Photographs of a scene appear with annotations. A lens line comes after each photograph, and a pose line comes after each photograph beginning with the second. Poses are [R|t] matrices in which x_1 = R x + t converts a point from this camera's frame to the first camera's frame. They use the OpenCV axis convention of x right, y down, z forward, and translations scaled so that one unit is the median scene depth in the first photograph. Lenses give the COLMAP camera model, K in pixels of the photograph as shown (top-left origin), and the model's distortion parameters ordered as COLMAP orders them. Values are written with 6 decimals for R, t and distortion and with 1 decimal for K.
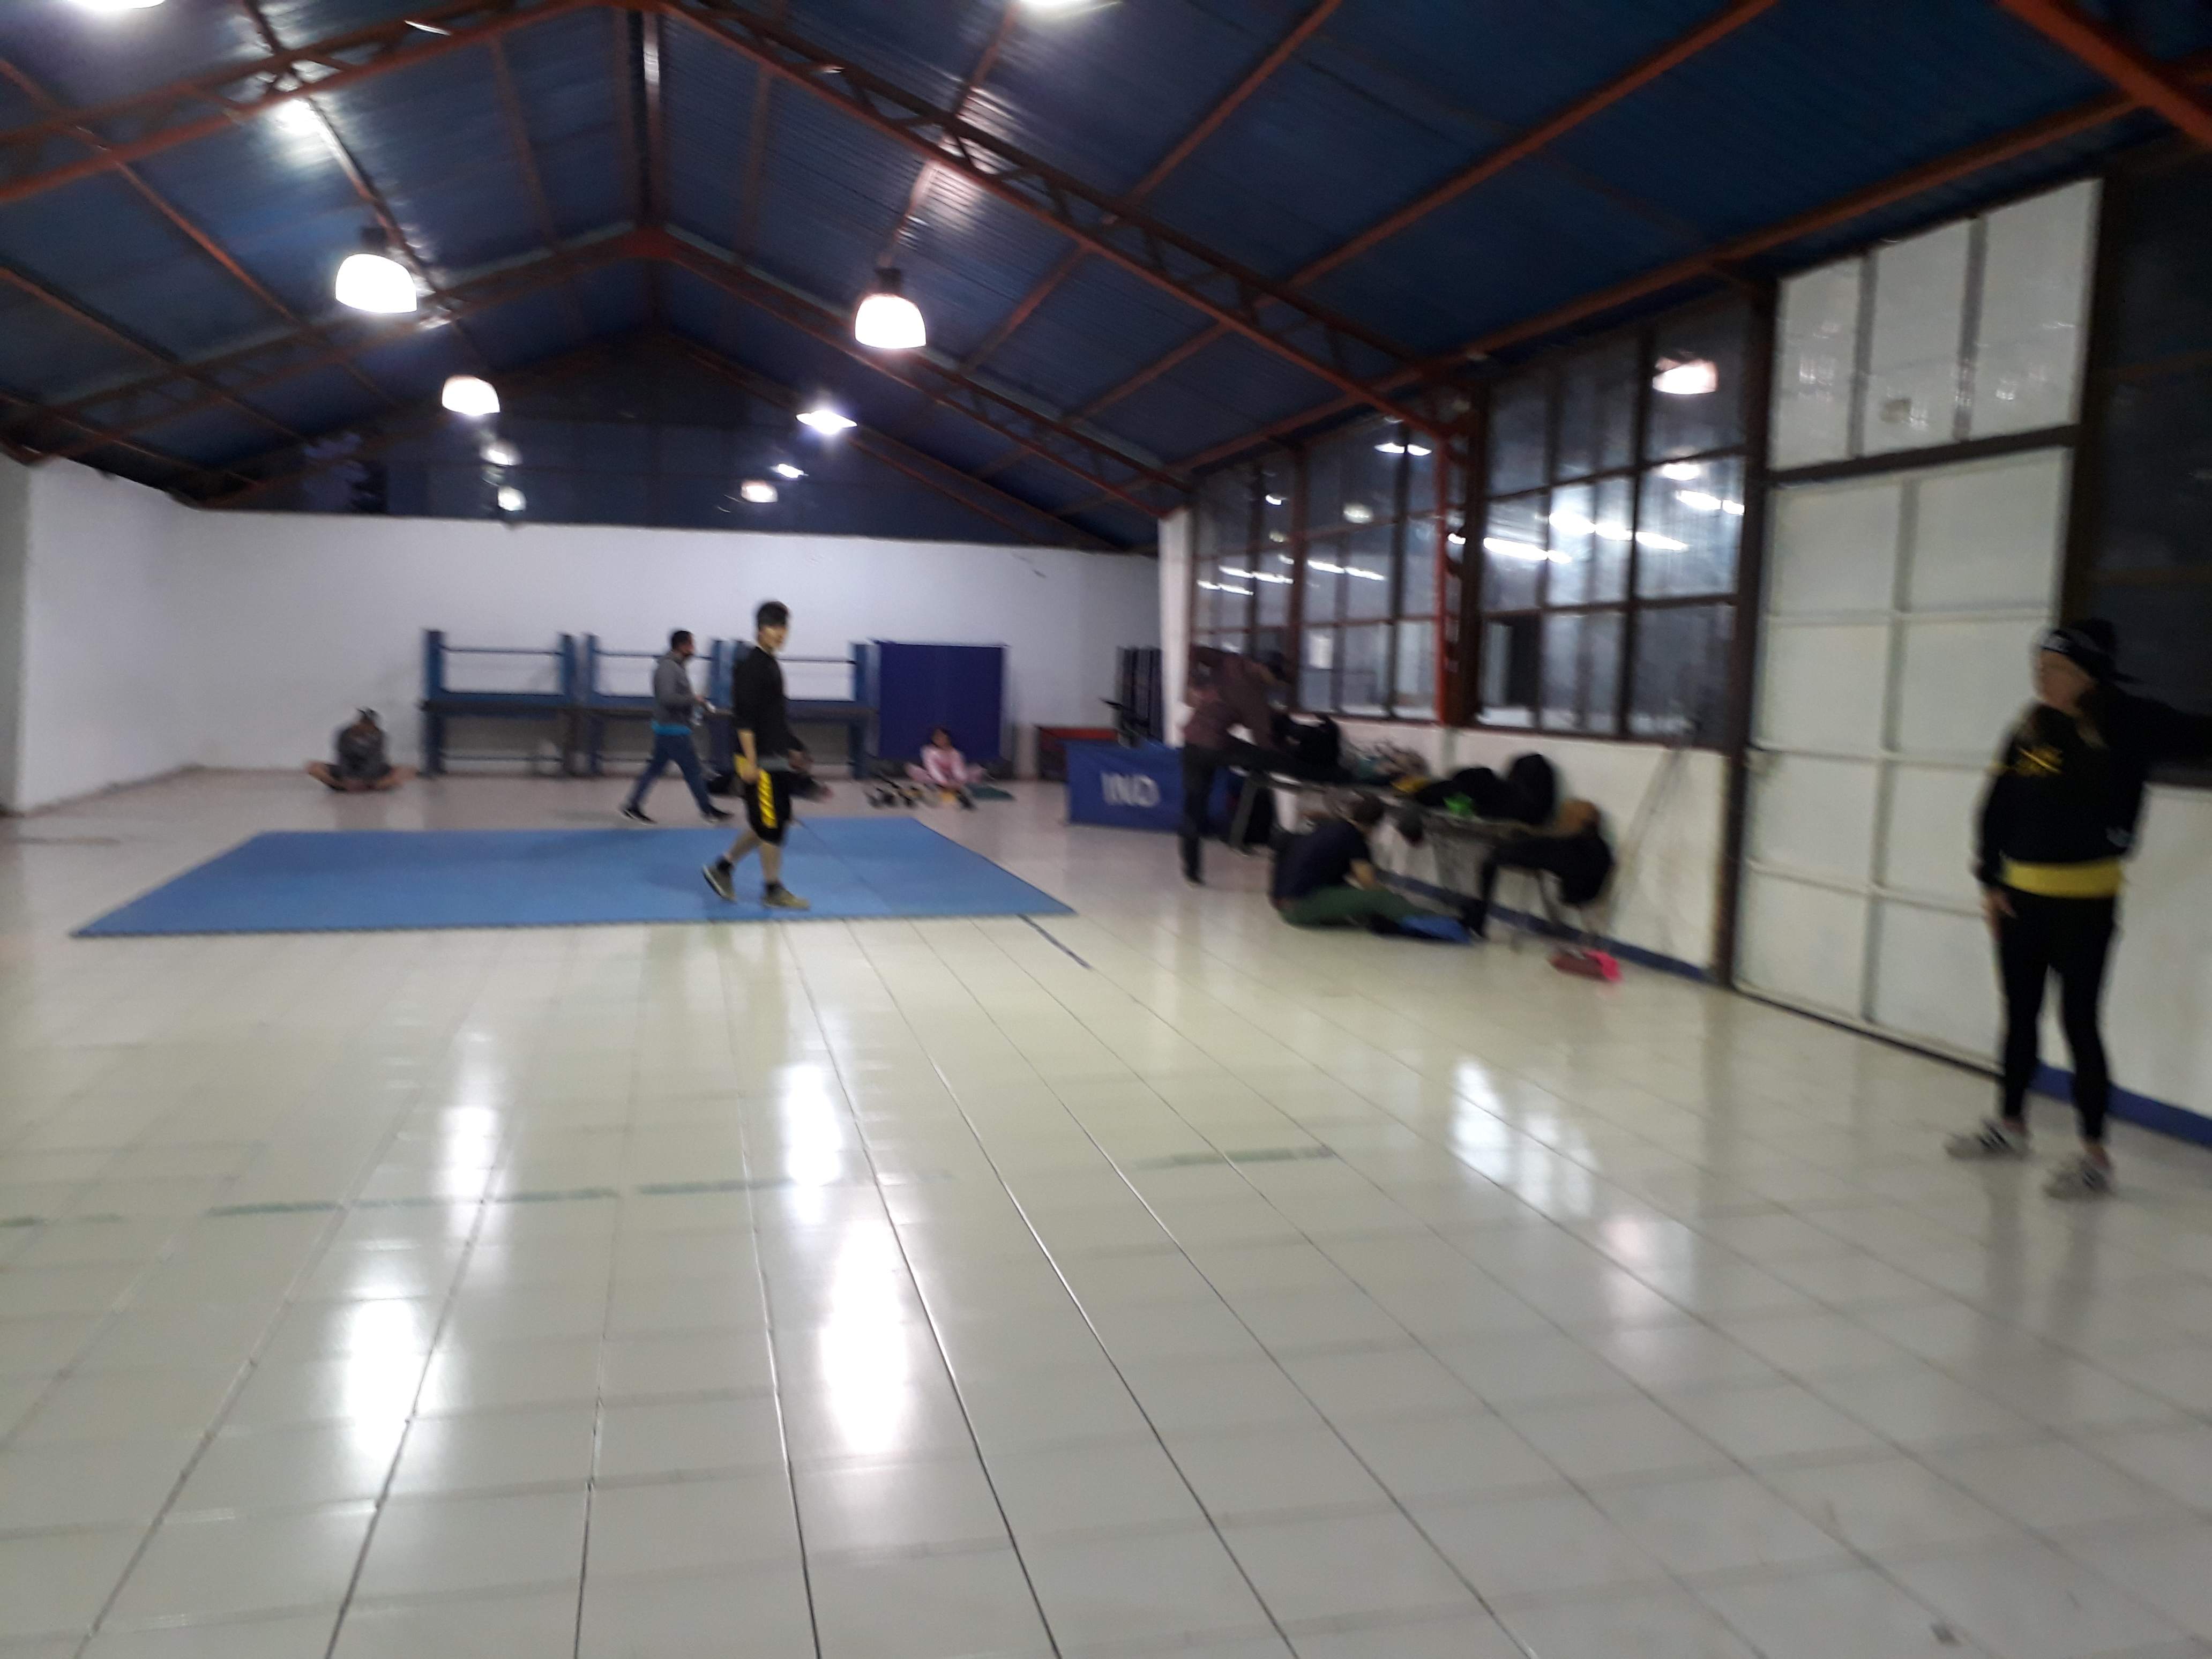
lens RADIAL K [[1729.0, 0, 1118.0], [0, 1729.0, 846.4], [0, 0, 1]] dist [0.042699, -0.053261]
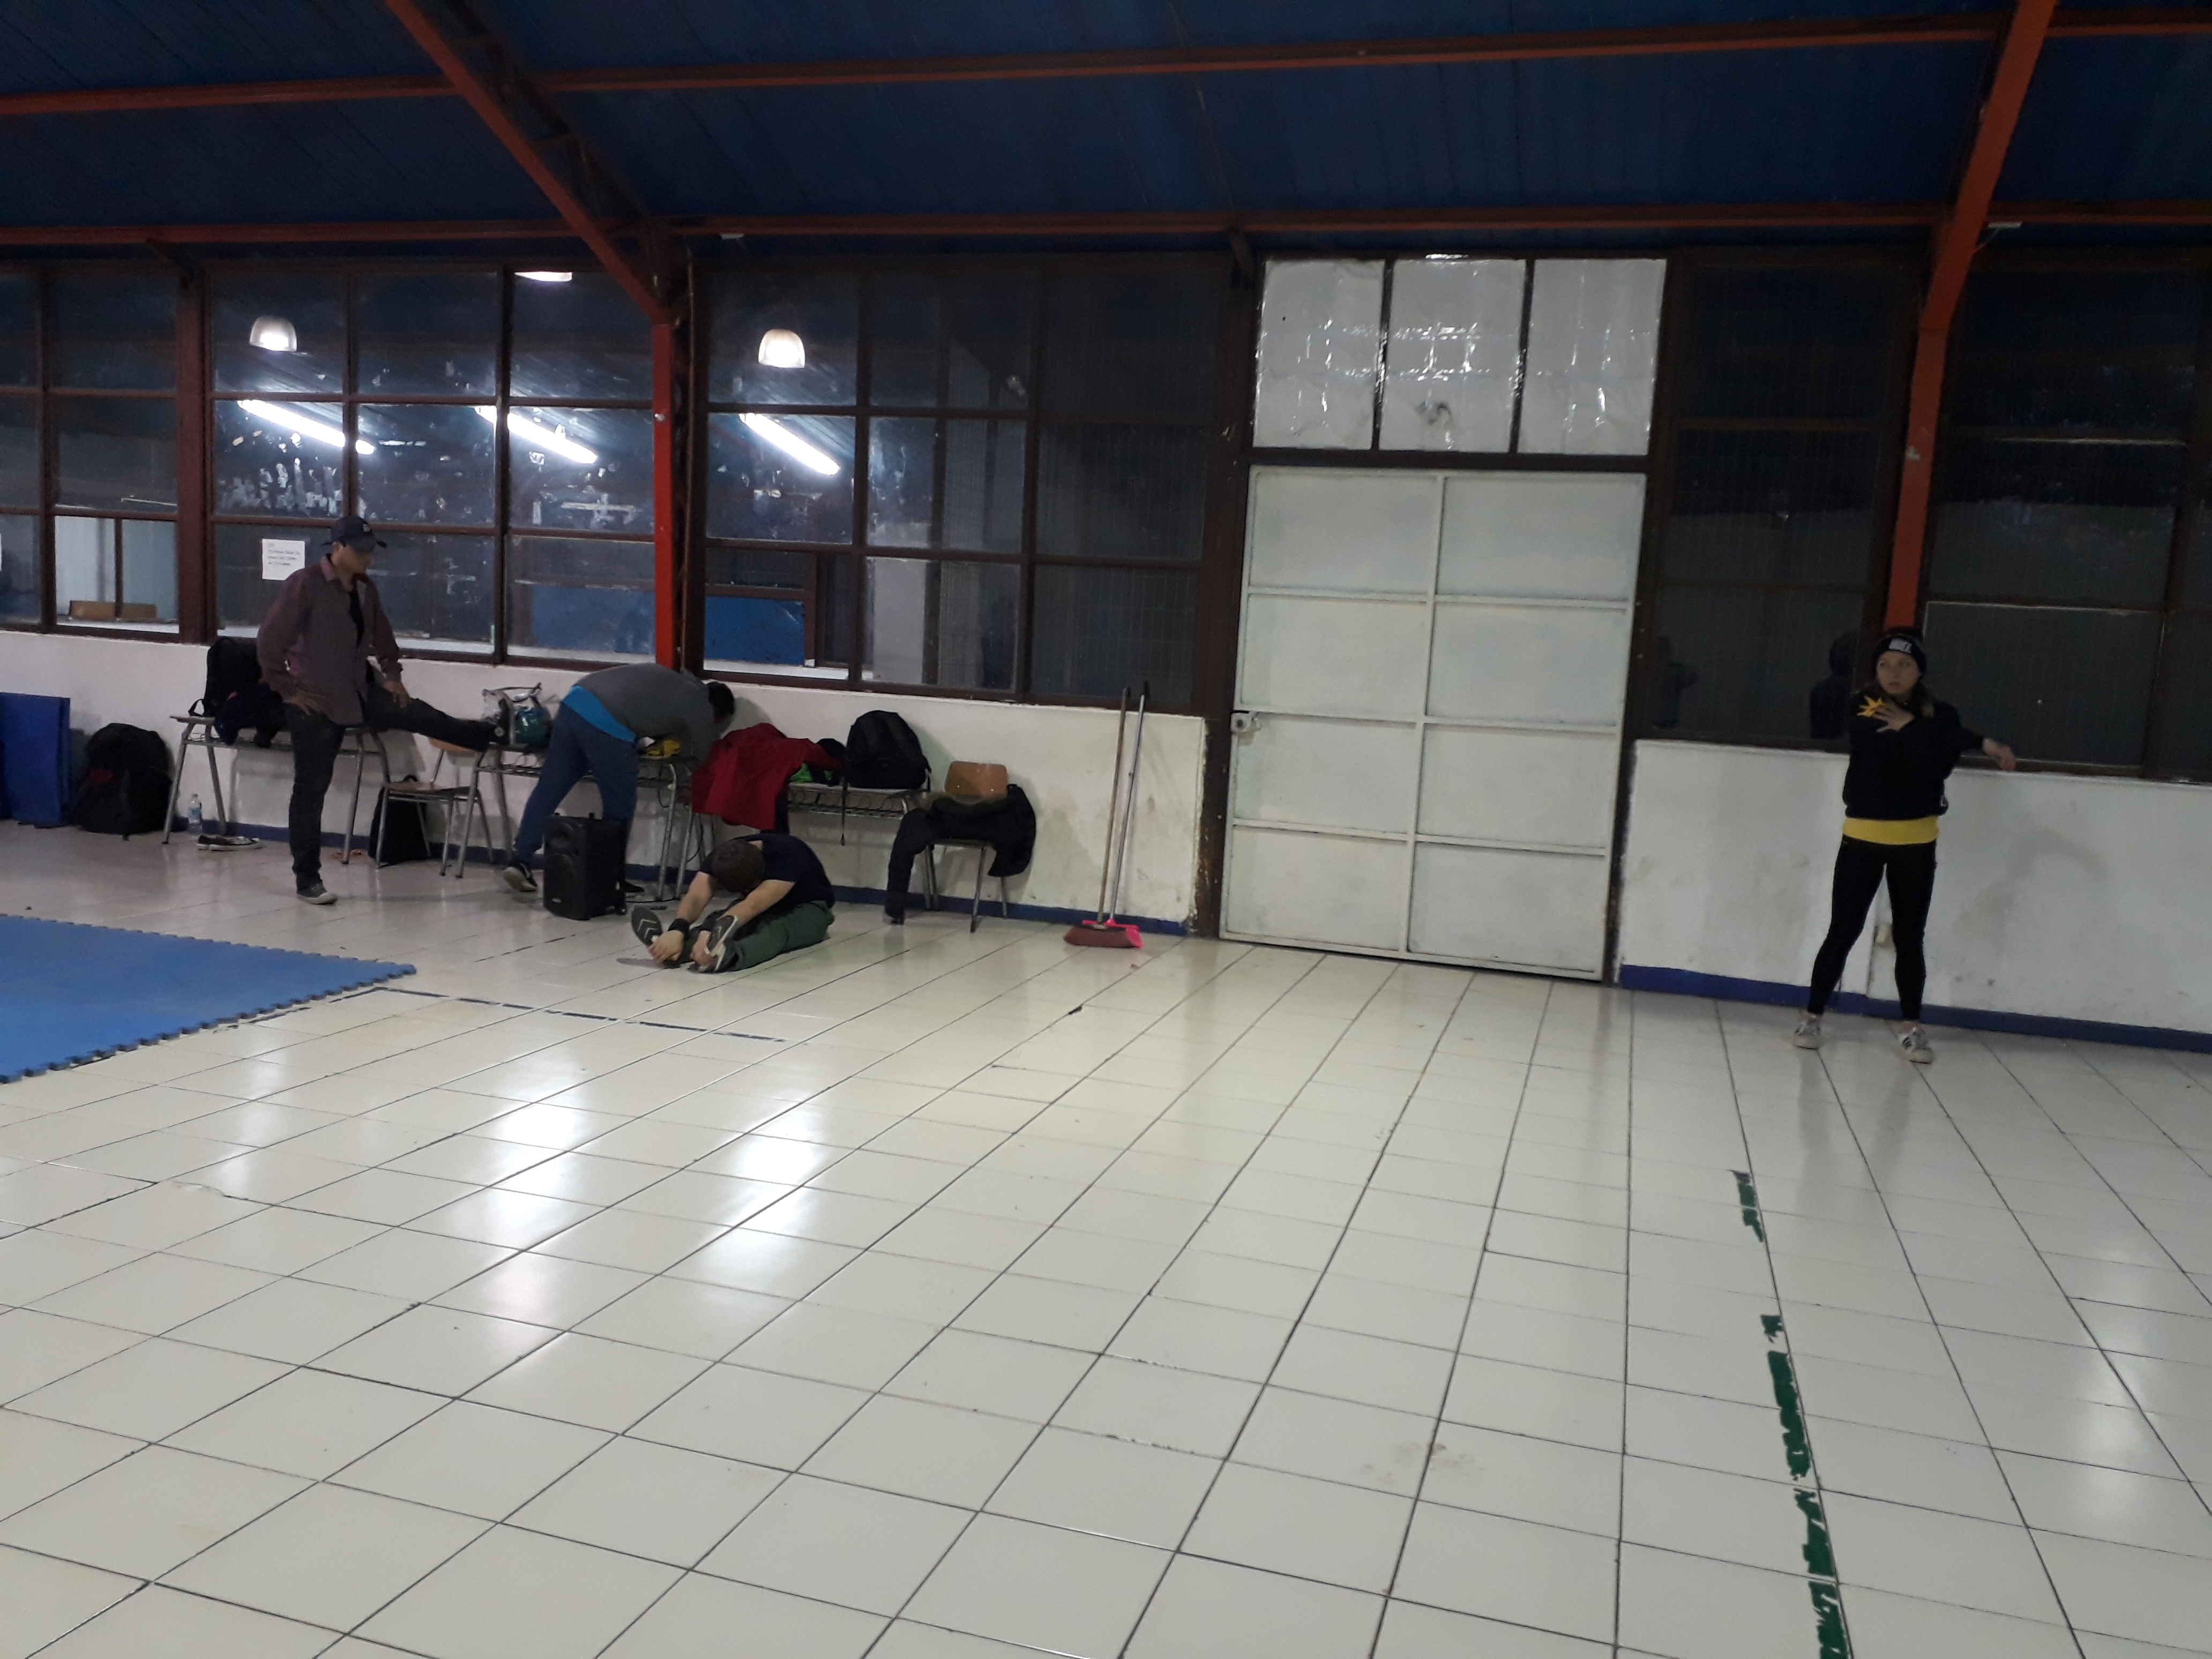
lens RADIAL K [[1729.0, 0, 1091.8], [0, 1729.0, 830.1], [0, 0, 1]] dist [0.042699, -0.053261]
pose [[0.524064, -0.093280, 0.846555, -0.578472], [0.044548, 0.995626, 0.082128, -0.074424], [-0.850513, -0.005329, 0.525927, 0.529952]]
